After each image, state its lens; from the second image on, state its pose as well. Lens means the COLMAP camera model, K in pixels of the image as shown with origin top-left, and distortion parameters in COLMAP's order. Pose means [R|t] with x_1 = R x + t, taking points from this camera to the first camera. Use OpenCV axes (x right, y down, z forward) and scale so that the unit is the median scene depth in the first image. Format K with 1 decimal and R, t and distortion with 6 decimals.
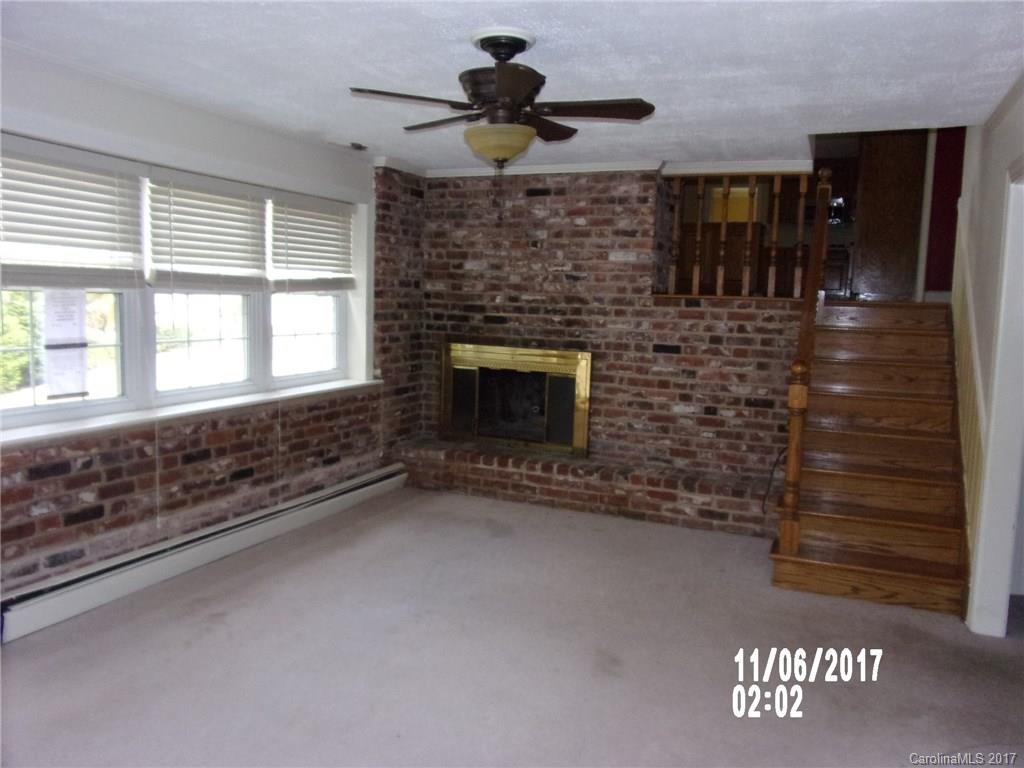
lens RADIAL K [[766.9, 0, 513.9], [0, 766.9, 386.1], [0, 0, 1]] dist [0.003287, -0.008979]
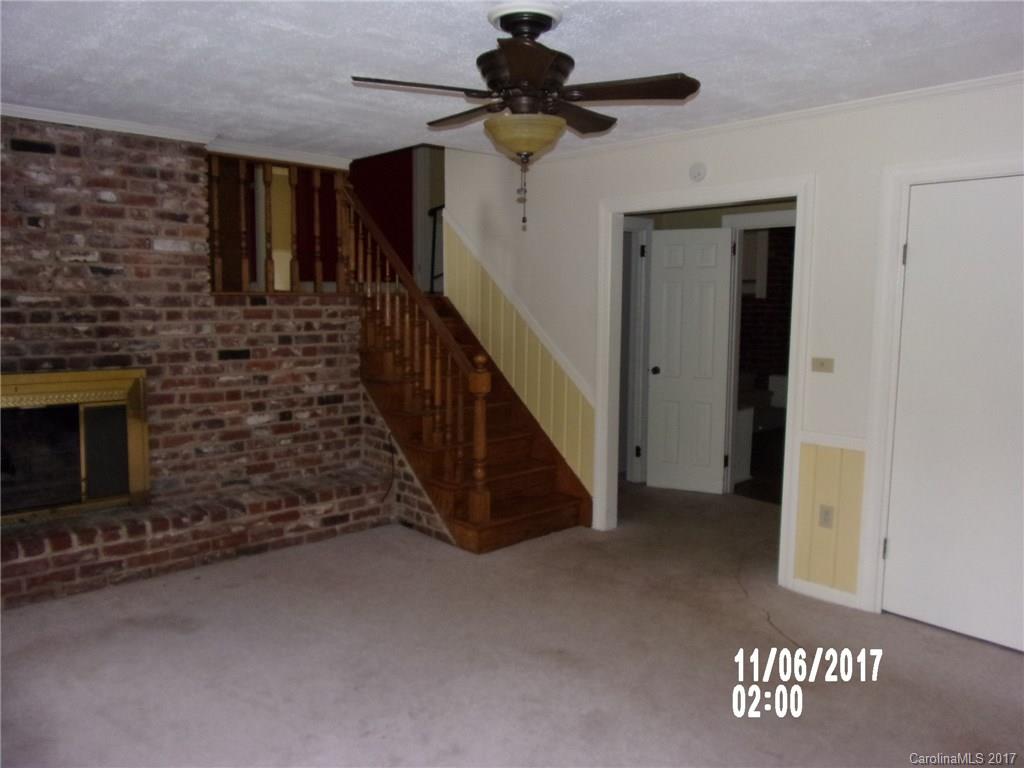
lens RADIAL K [[766.9, 0, 512.4], [0, 766.9, 378.5], [0, 0, 1]] dist [0.003287, -0.008979]
pose [[0.410431, -0.121167, 0.903806, -0.458000], [0.110025, 0.990472, 0.082822, -0.058713], [-0.905230, 0.065448, 0.419852, 0.350131]]
